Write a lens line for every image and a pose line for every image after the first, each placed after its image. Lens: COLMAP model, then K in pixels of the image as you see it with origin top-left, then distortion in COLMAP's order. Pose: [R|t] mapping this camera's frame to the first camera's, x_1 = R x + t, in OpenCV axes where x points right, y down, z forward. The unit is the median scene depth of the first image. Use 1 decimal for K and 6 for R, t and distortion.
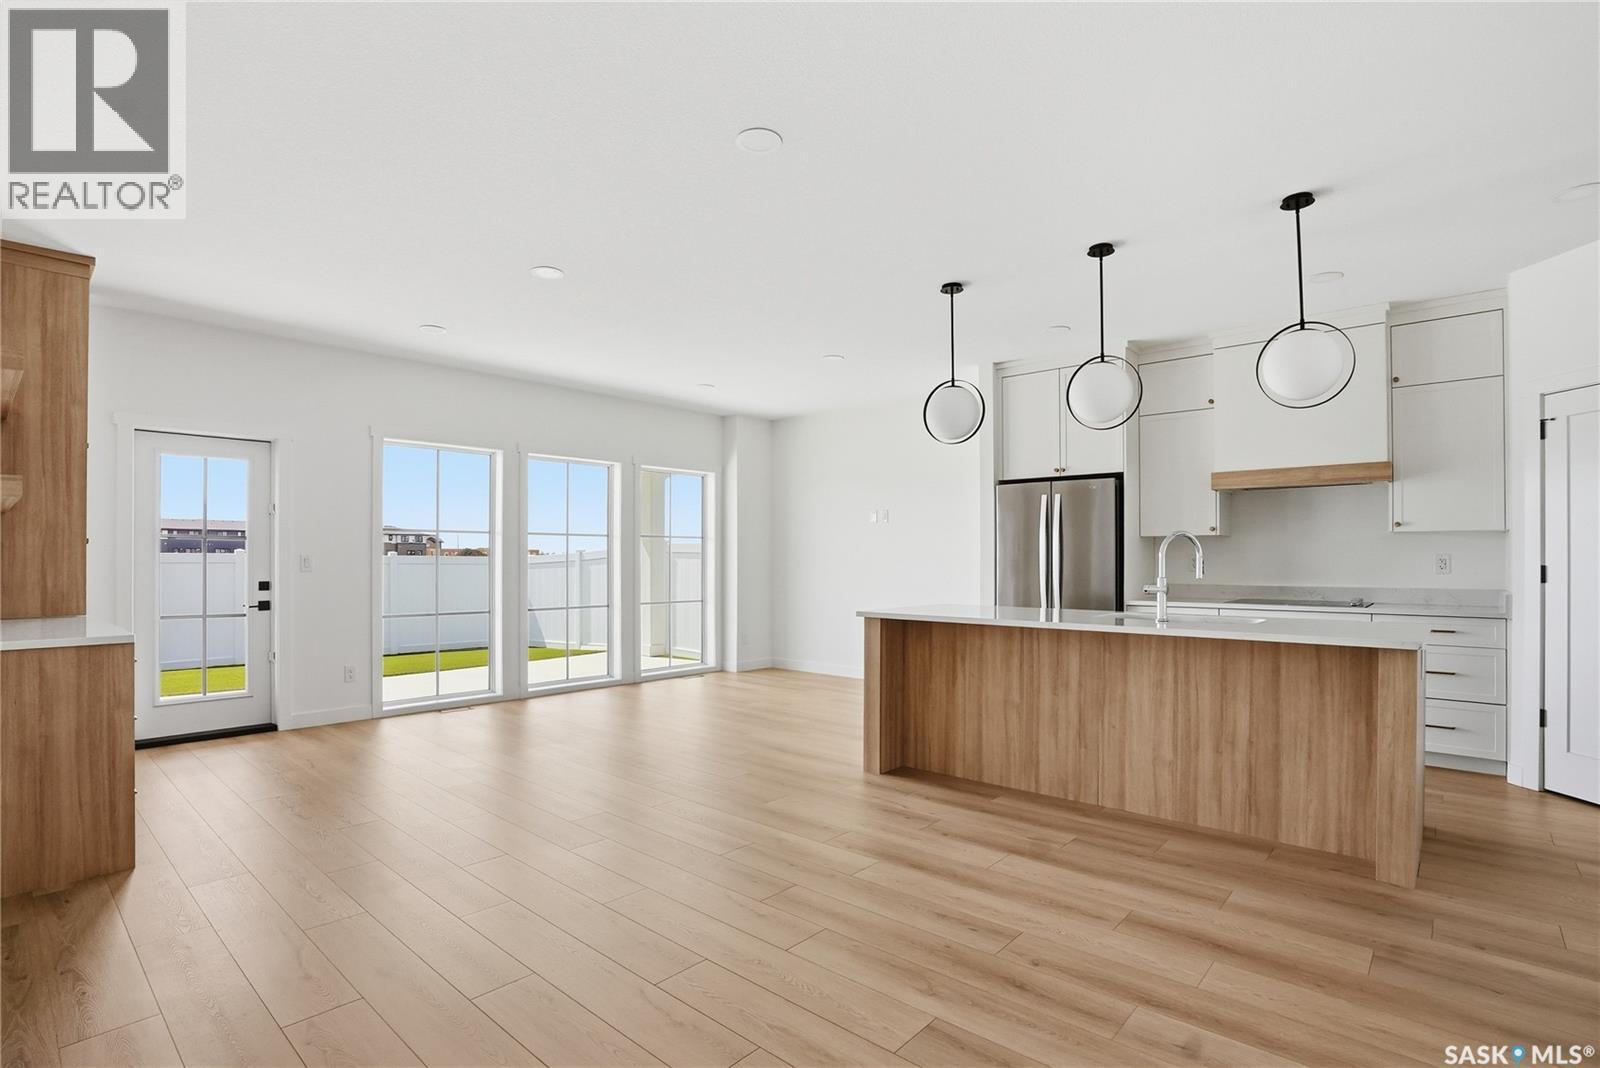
lens RADIAL K [[771.3, 0, 795.0], [0, 771.3, 563.4], [0, 0, 1]] dist [-0.026580, 0.004656]
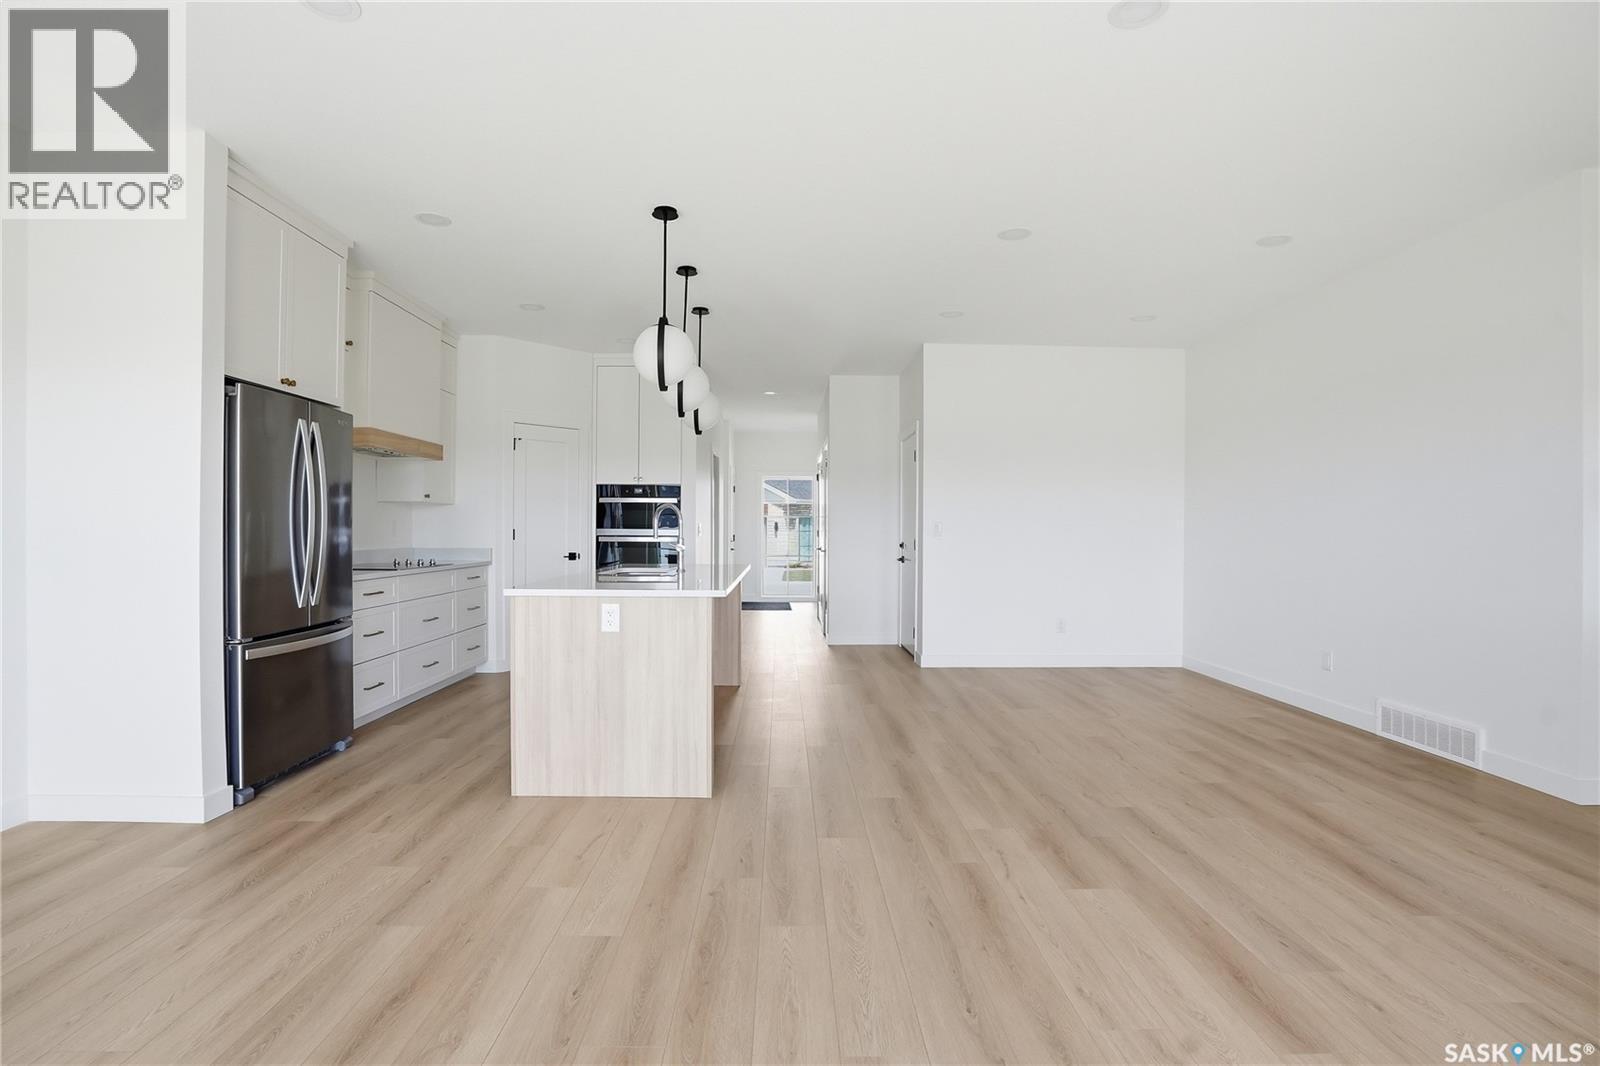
lens RADIAL K [[761.7, 0, 802.4], [0, 761.7, 530.1], [0, 0, 1]] dist [-0.024803, 0.006096]
pose [[-0.690138, -0.002679, 0.723673, -0.547514], [-0.001007, 0.999996, 0.002742, -0.000512], [-0.723677, 0.001164, -0.690138, 1.523130]]
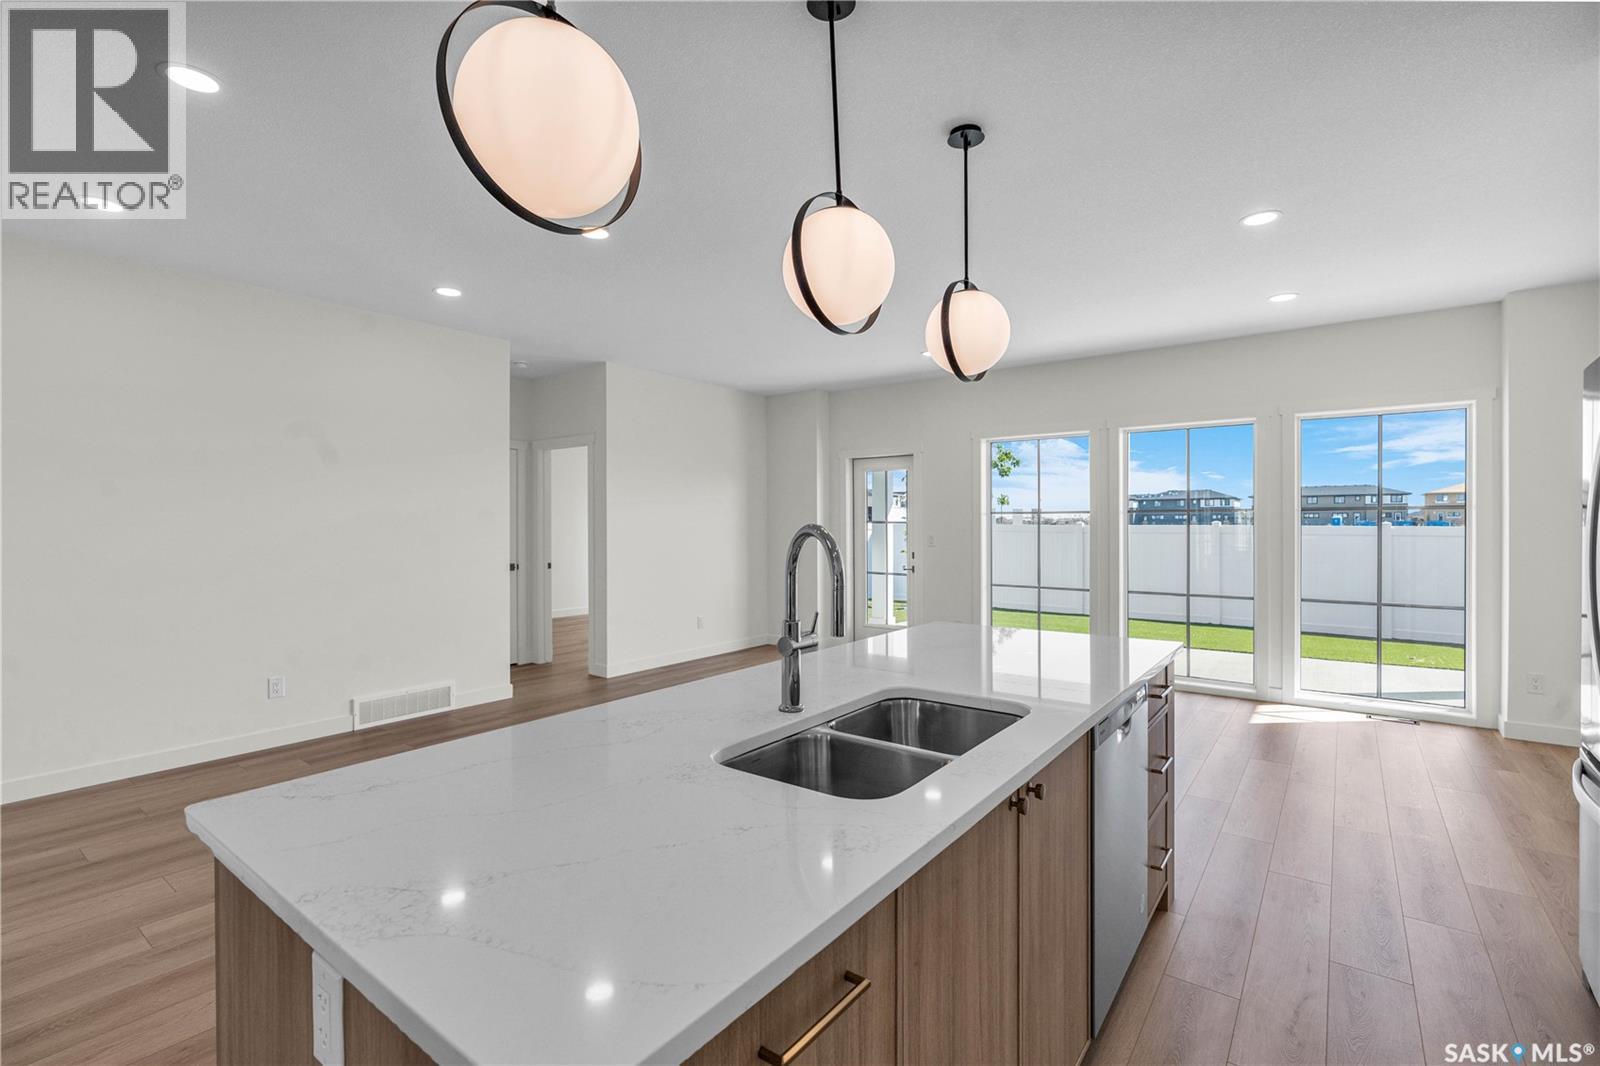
lens RADIAL K [[731.9, 0, 796.6], [0, 731.9, 532.2], [0, 0, 1]] dist [0.019895, -0.005900]
pose [[0.099104, 0.011246, -0.995014, 0.846578], [-0.000627, 0.999937, 0.011240, -0.038959], [0.995077, -0.000490, 0.099105, 0.814862]]
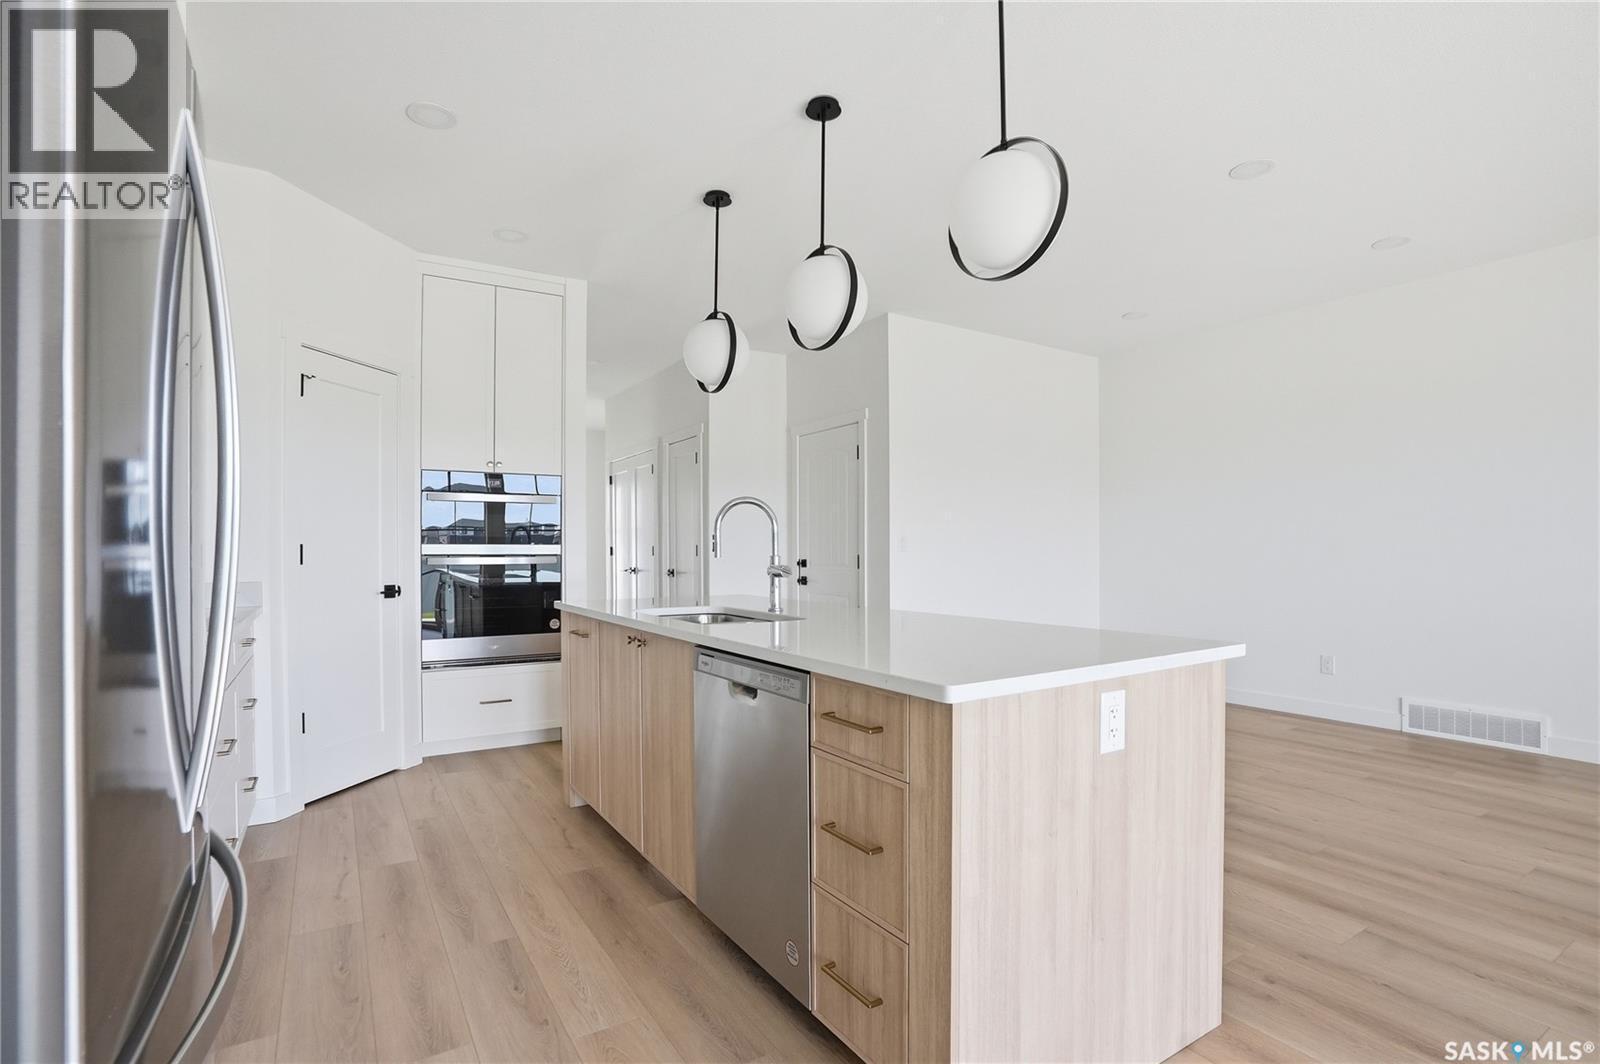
lens RADIAL K [[761.7, 0, 805.0], [0, 761.7, 544.0], [0, 0, 1]] dist [-0.024803, 0.006096]
pose [[-0.968227, 0.004372, 0.250034, 0.218207], [0.004406, 0.999990, -0.000426, 0.004531], [-0.250034, 0.000690, -0.968237, 1.522859]]
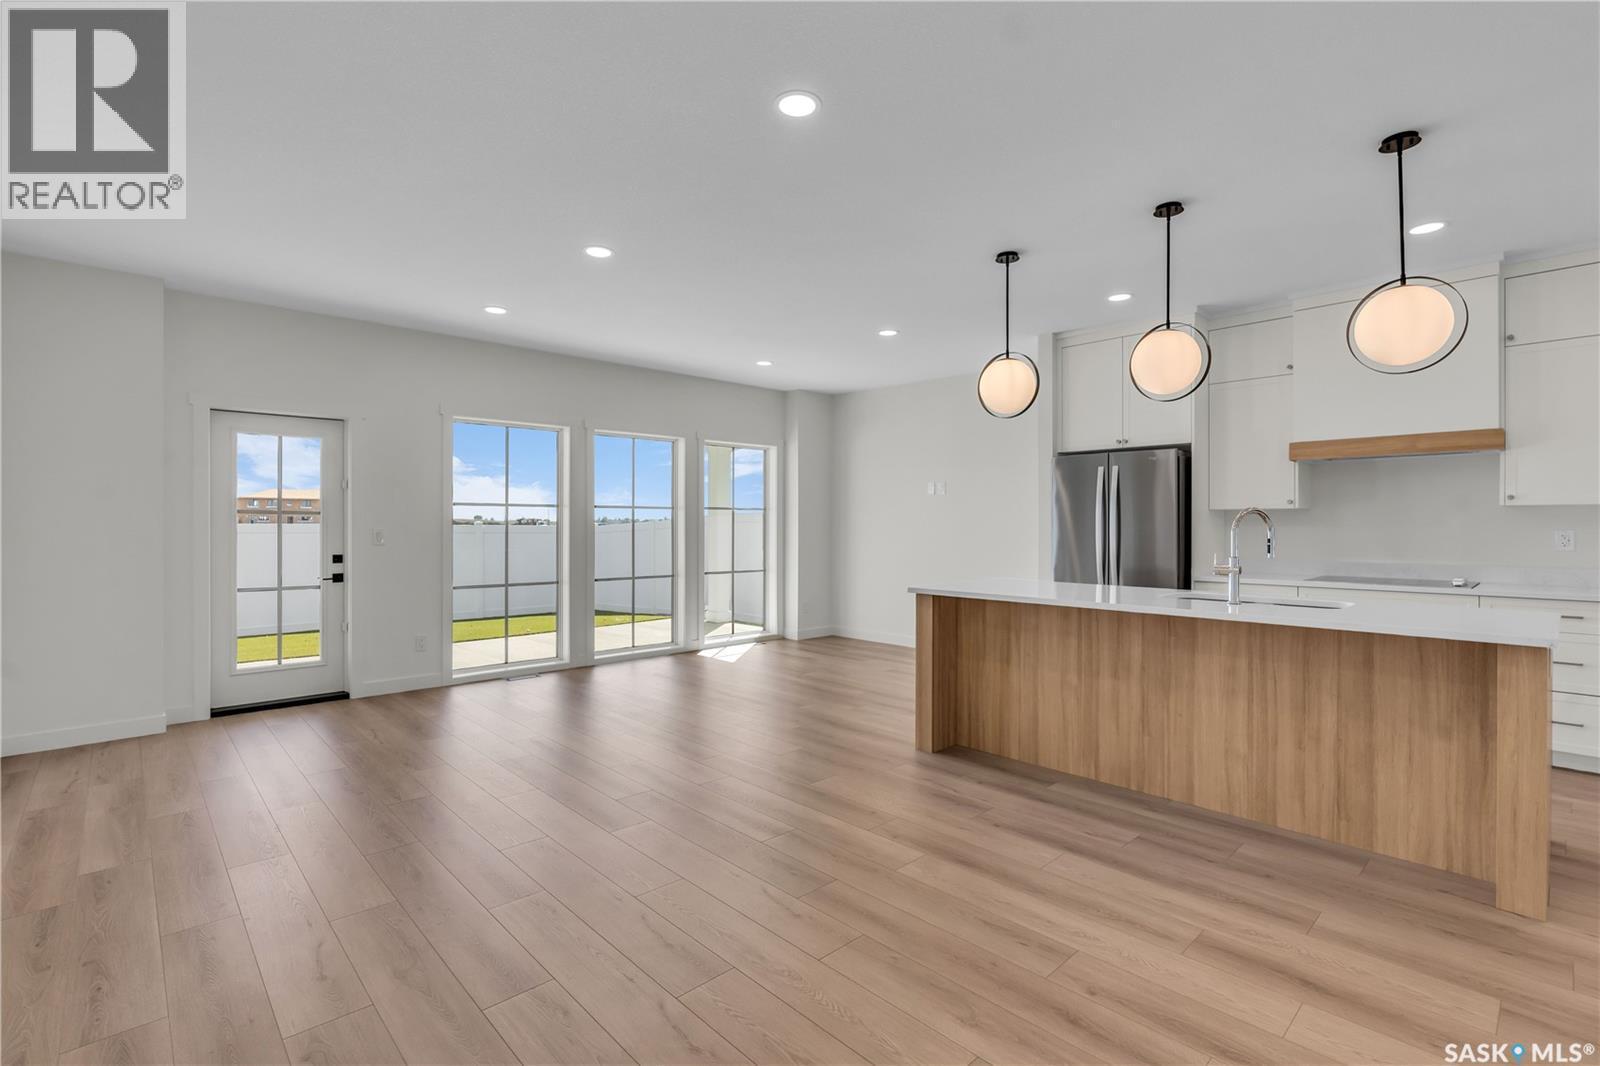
lens RADIAL K [[731.9, 0, 805.3], [0, 731.9, 529.7], [0, 0, 1]] dist [0.019895, -0.005900]
pose [[0.996873, 0.000577, -0.079016, 0.022832], [-0.000490, 0.999999, 0.001119, -0.013977], [0.079016, -0.001077, 0.996873, 0.051304]]
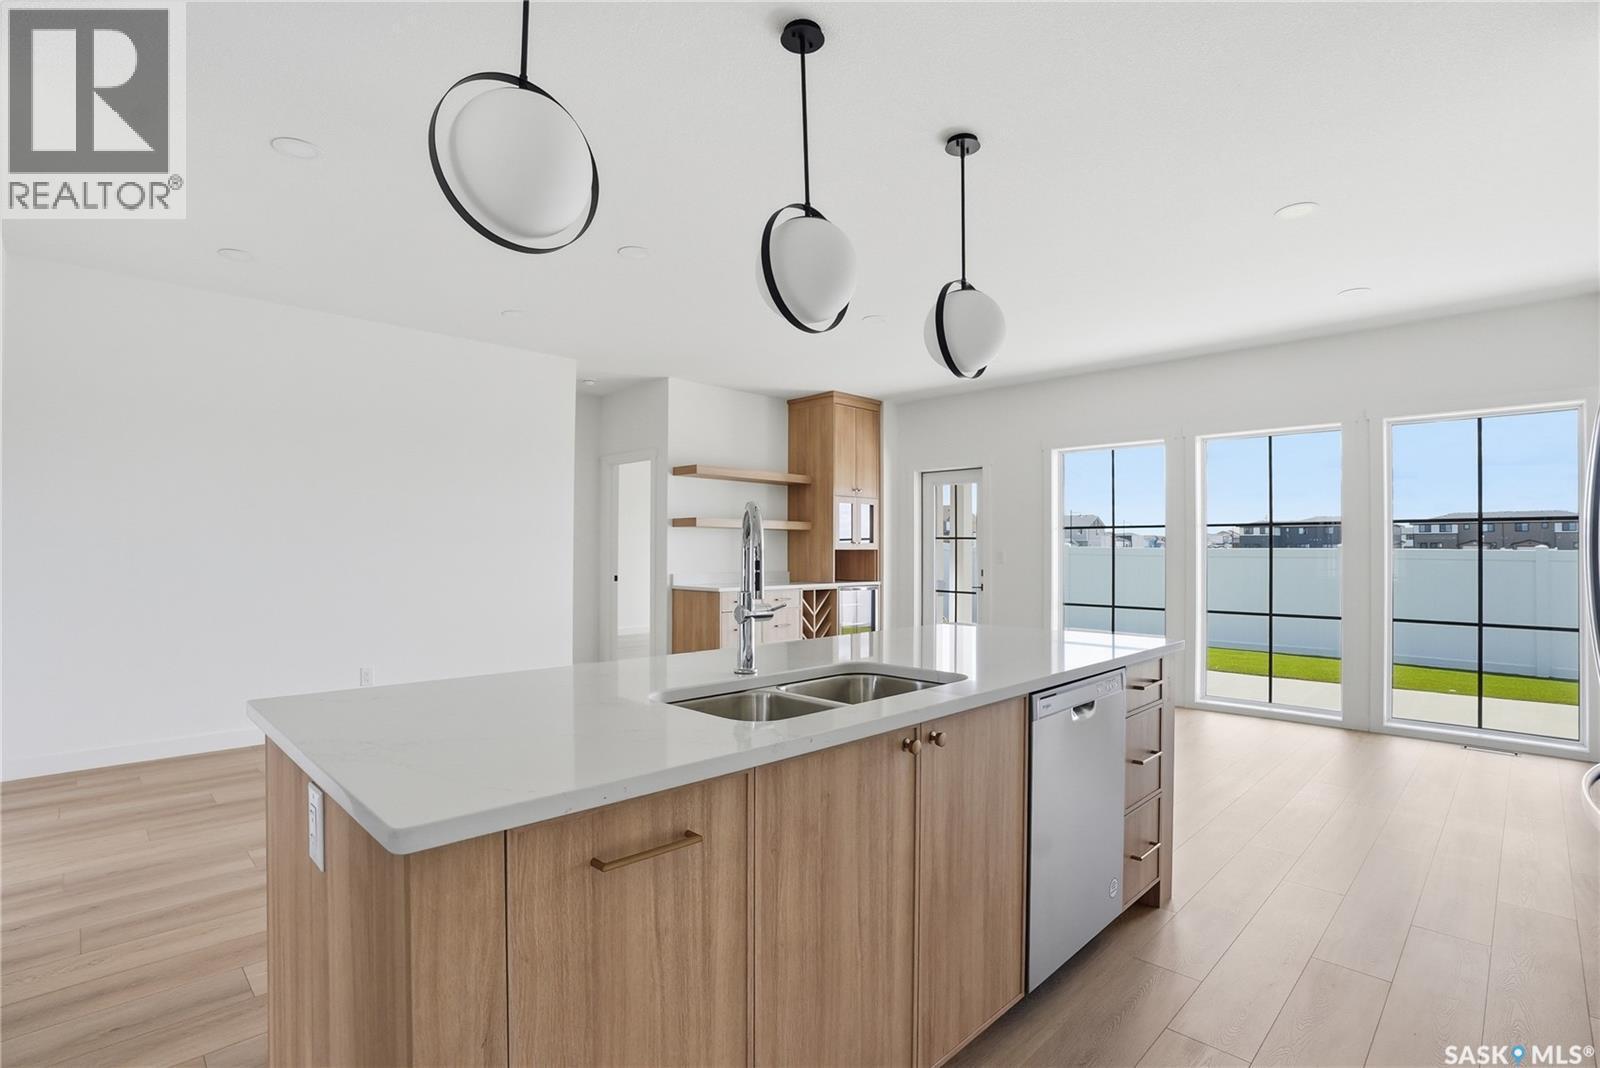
lens RADIAL K [[761.7, 0, 776.2], [0, 761.7, 536.1], [0, 0, 1]] dist [-0.024803, 0.006096]
pose [[-0.037346, -0.012057, -0.999230, 0.884002], [-0.008795, 0.999892, -0.011737, -0.022441], [0.999264, 0.008350, -0.037448, 0.862058]]
